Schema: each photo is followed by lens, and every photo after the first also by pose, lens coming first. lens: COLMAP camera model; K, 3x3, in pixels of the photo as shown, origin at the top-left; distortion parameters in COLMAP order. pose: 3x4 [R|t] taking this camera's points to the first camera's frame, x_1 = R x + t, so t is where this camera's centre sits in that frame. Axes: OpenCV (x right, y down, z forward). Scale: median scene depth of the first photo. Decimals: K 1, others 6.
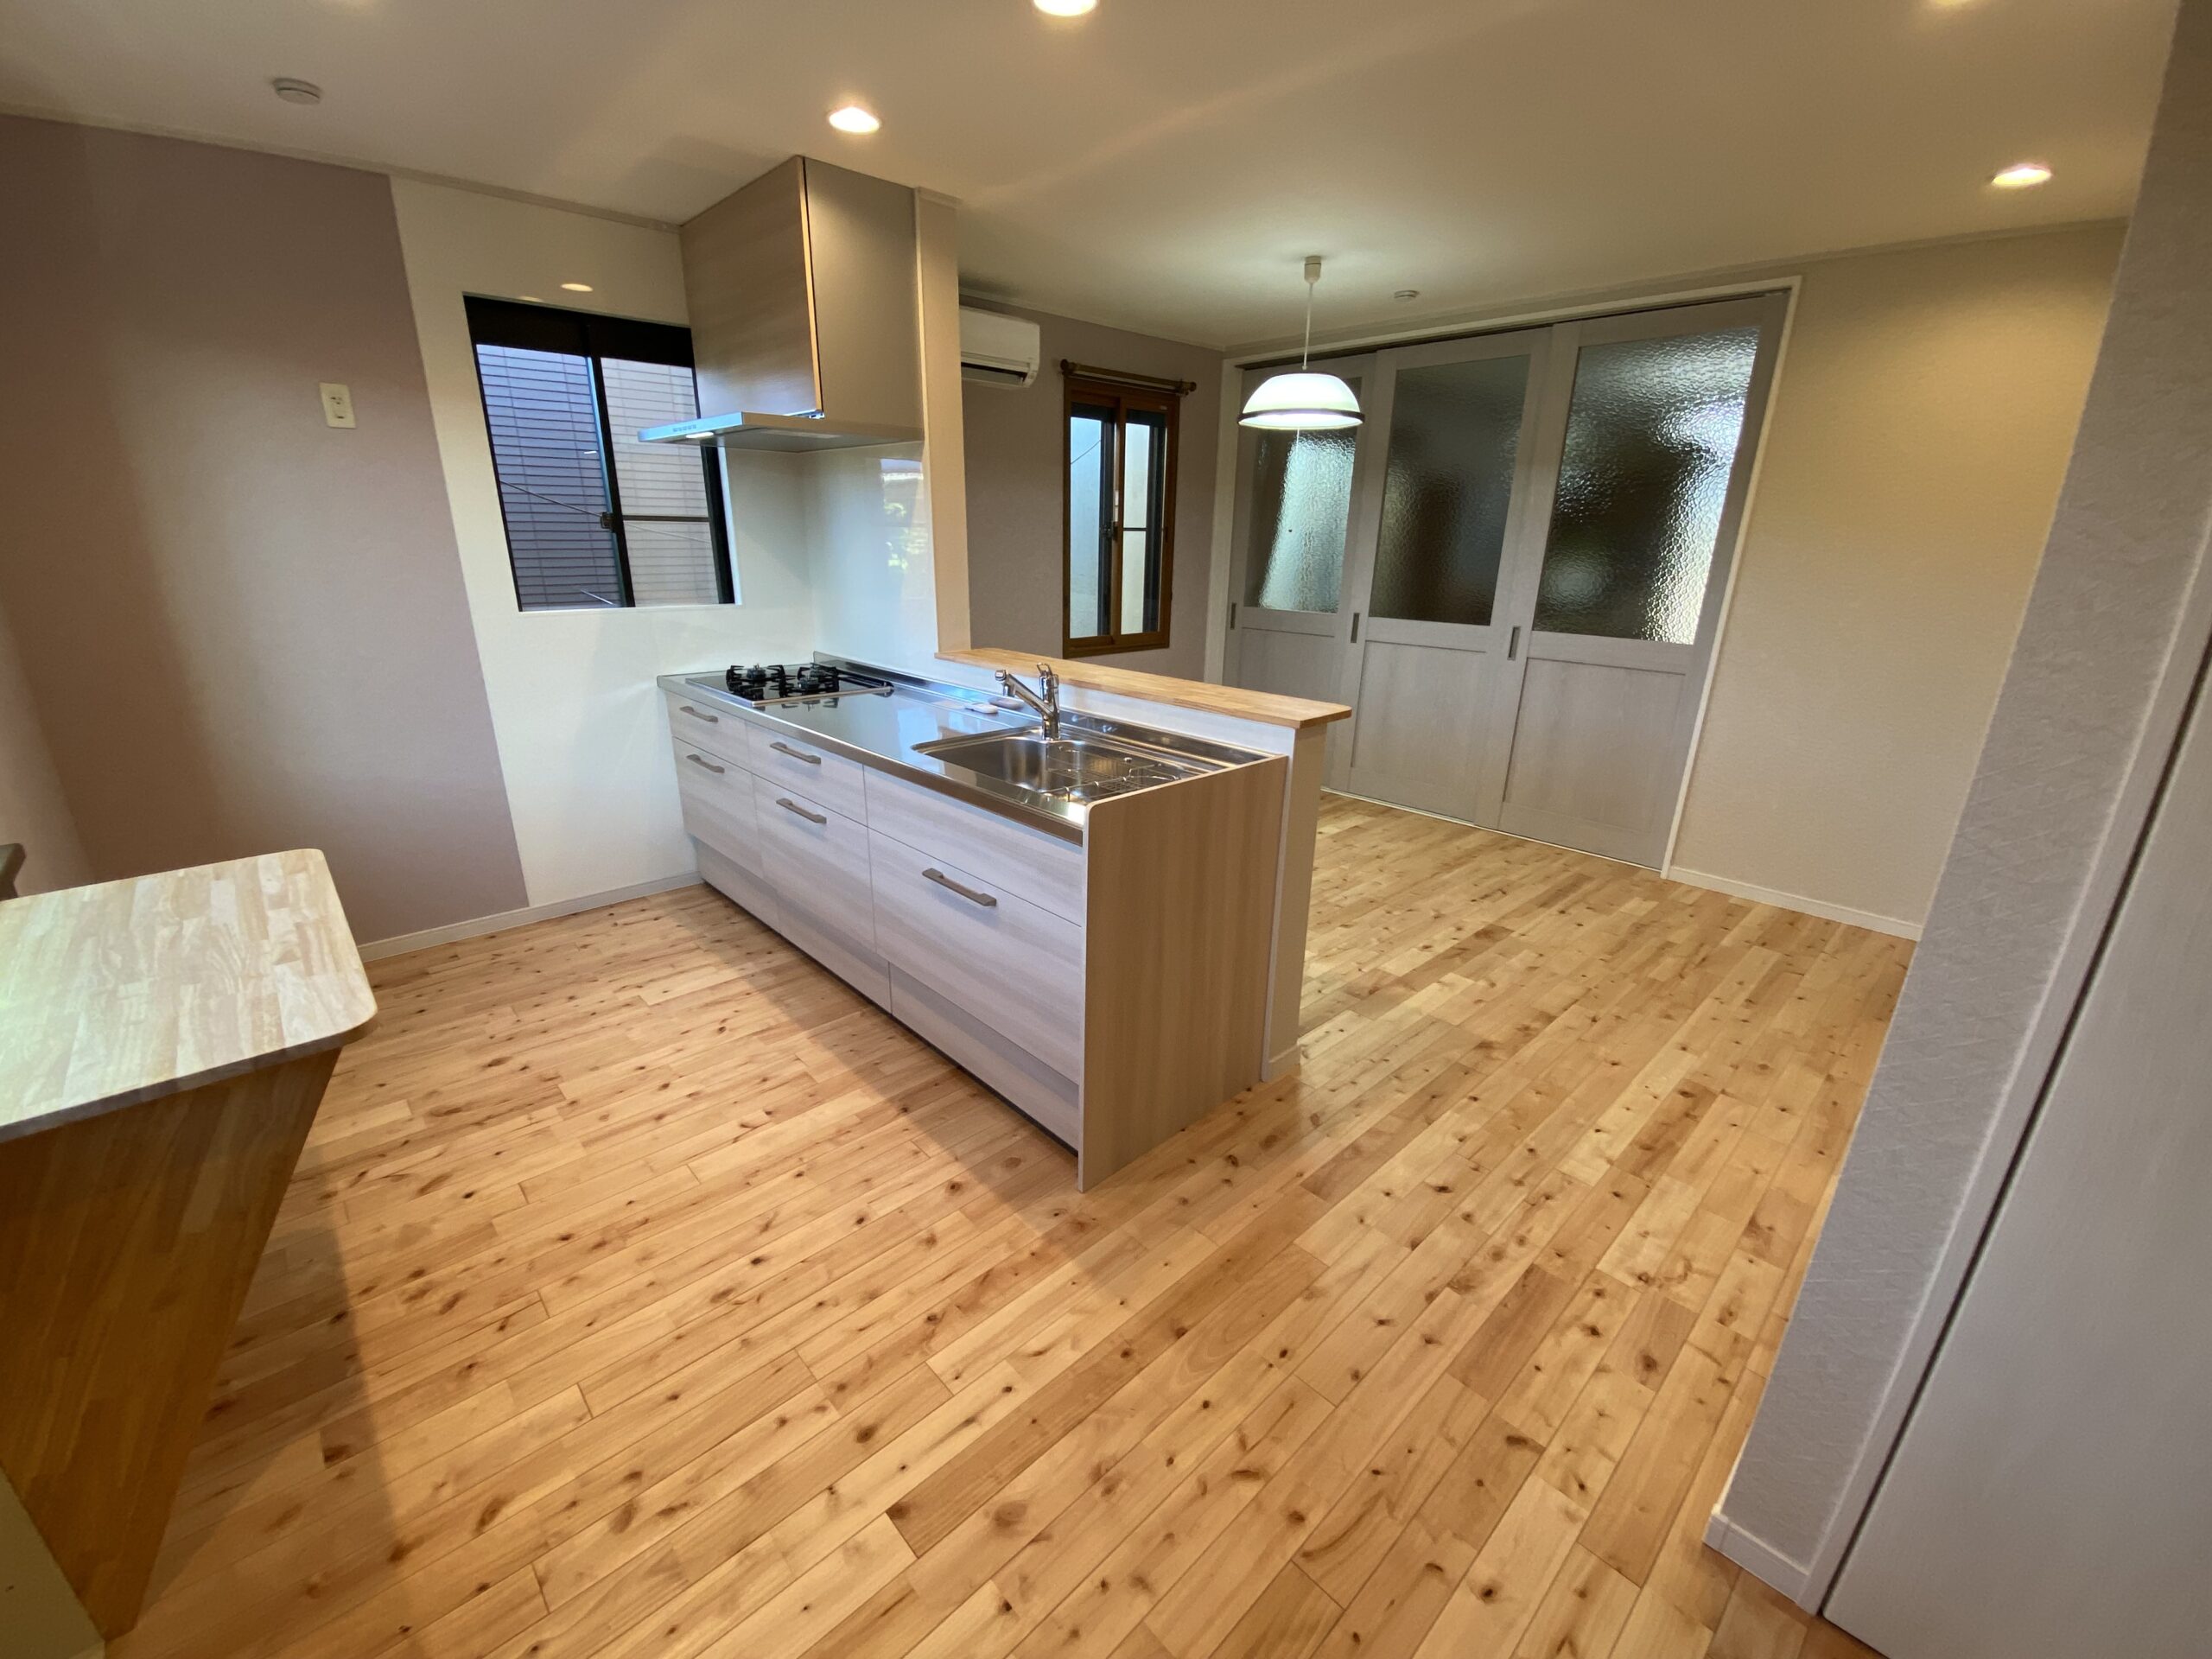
lens RADIAL K [[906.5, 0, 1096.3], [0, 906.5, 836.9], [0, 0, 1]] dist [0.014864, -0.016758]
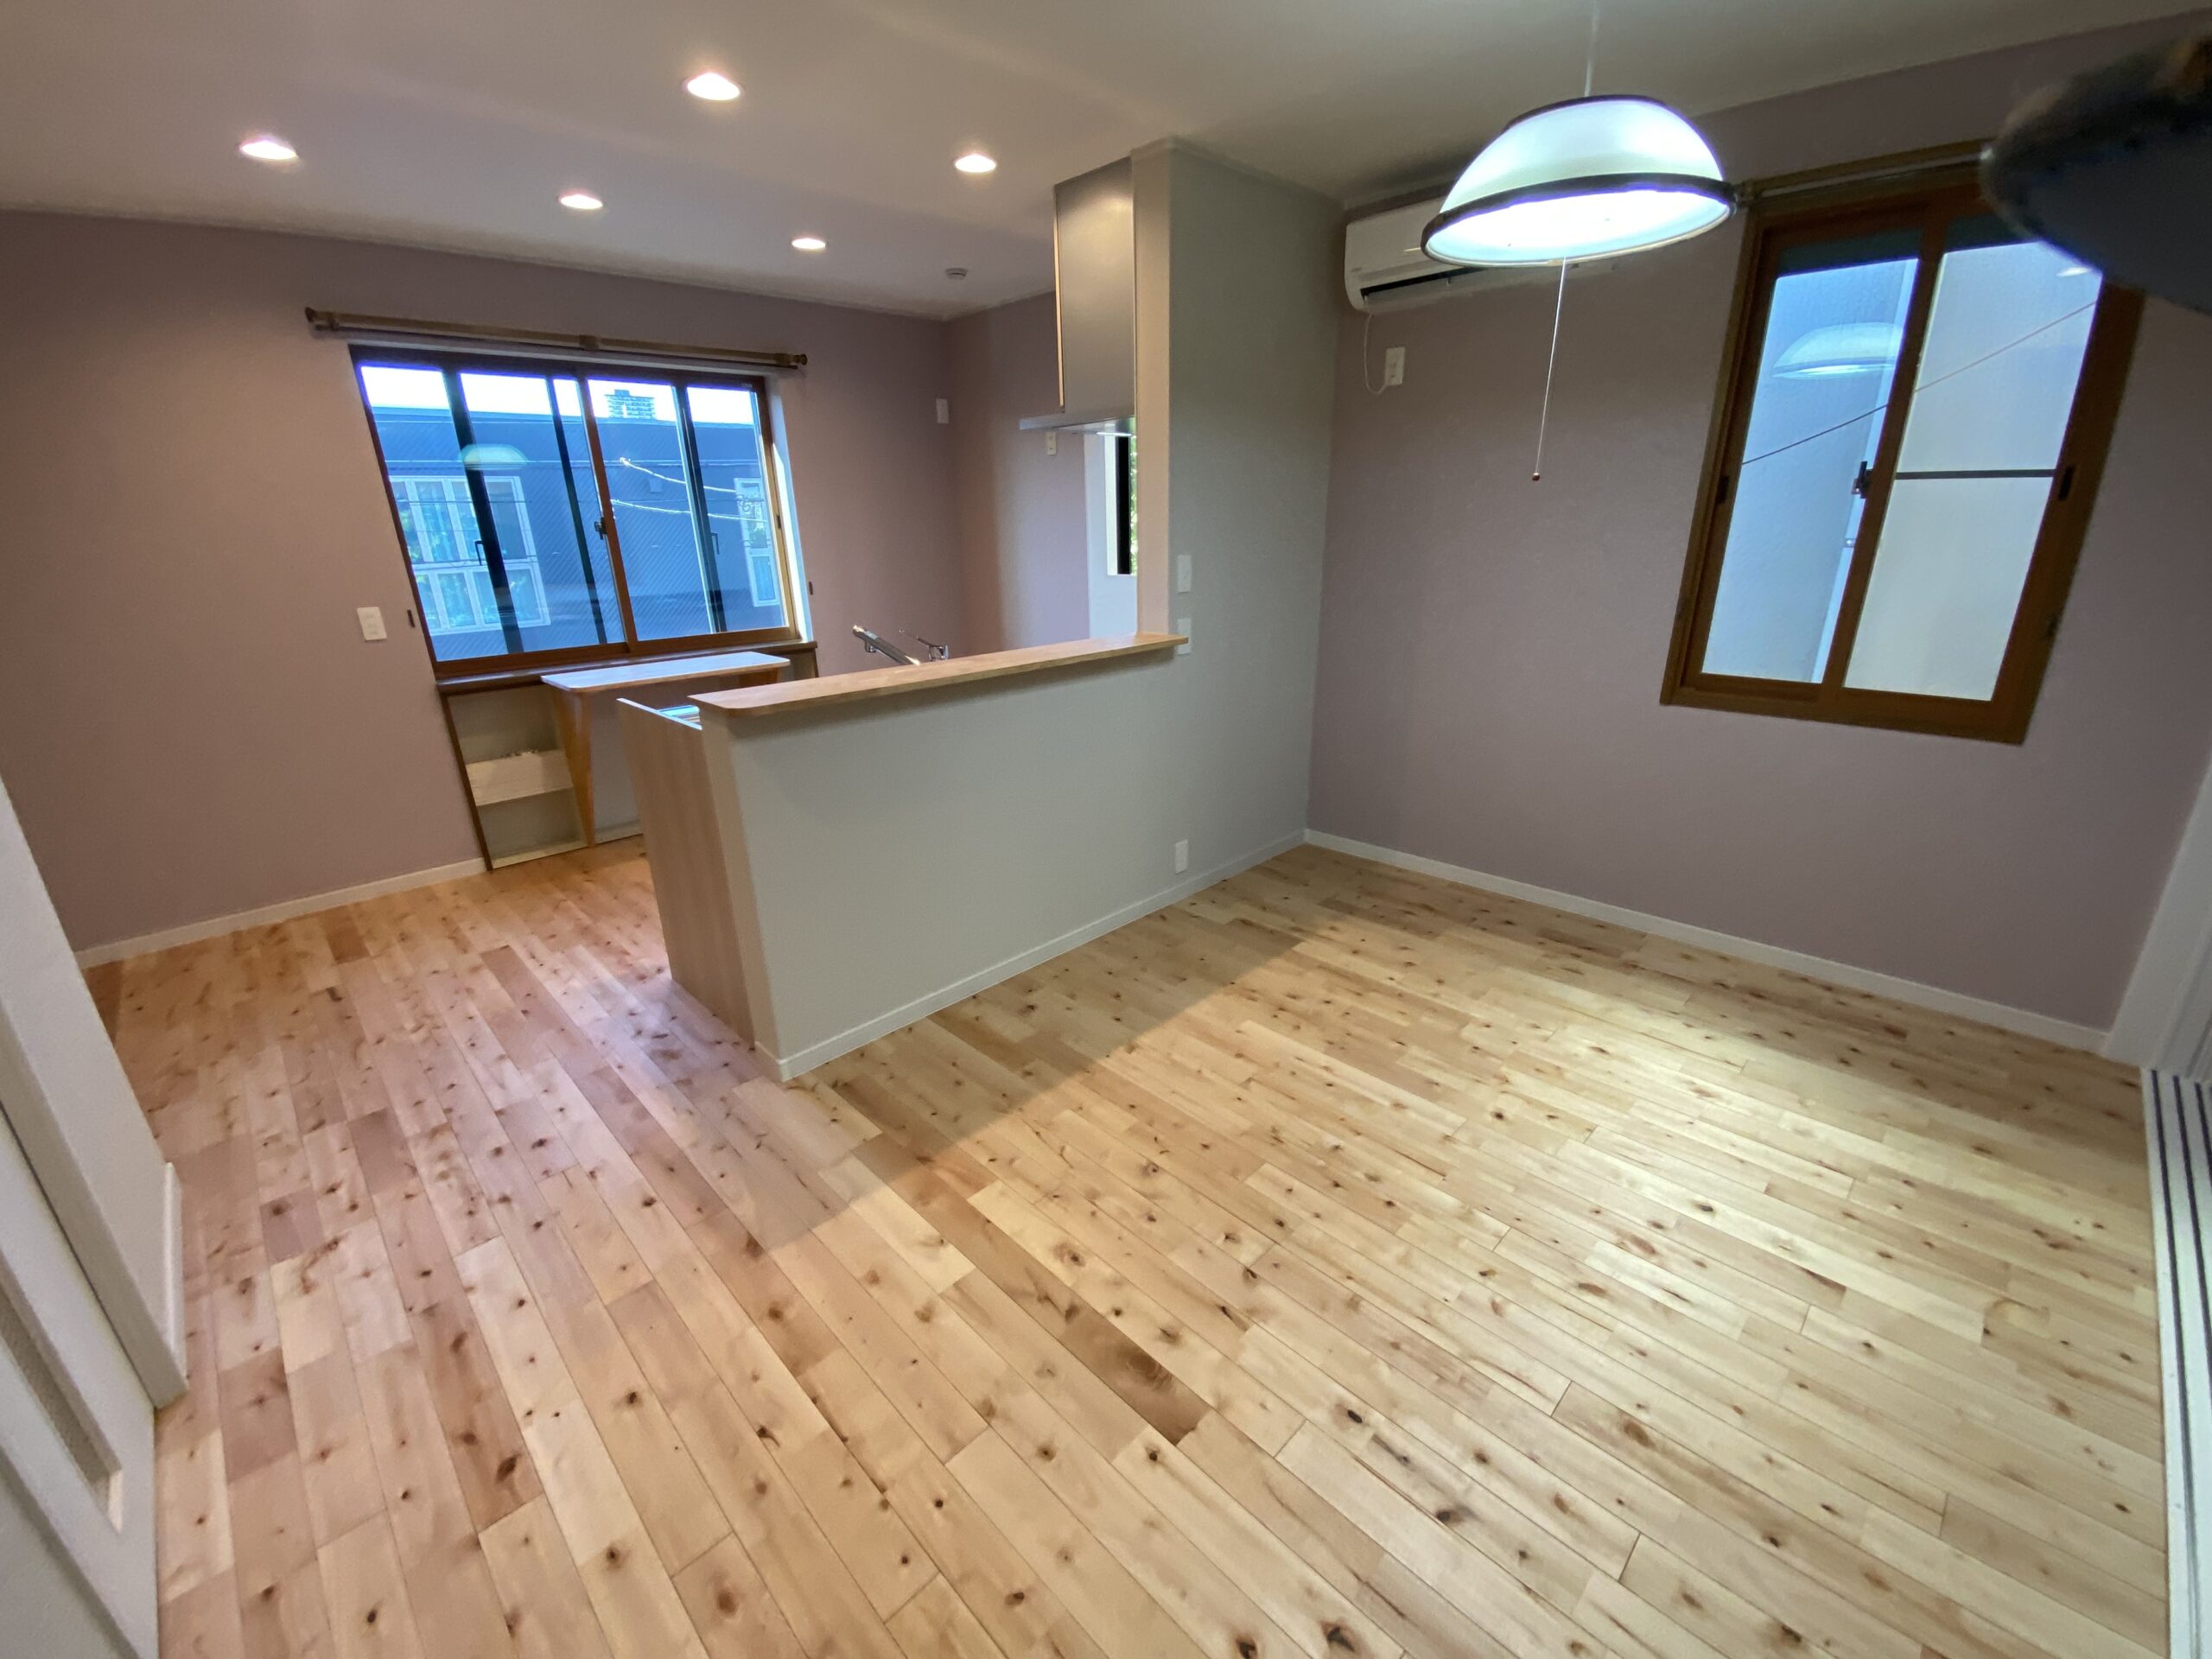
lens RADIAL K [[906.5, 0, 1096.3], [0, 906.5, 836.9], [0, 0, 1]] dist [0.014864, -0.016758]
pose [[0.014724, 0.322647, -0.946405, 1.164303], [-0.294854, 0.905820, 0.304223, -0.404107], [0.955429, 0.274572, 0.108471, 1.286309]]
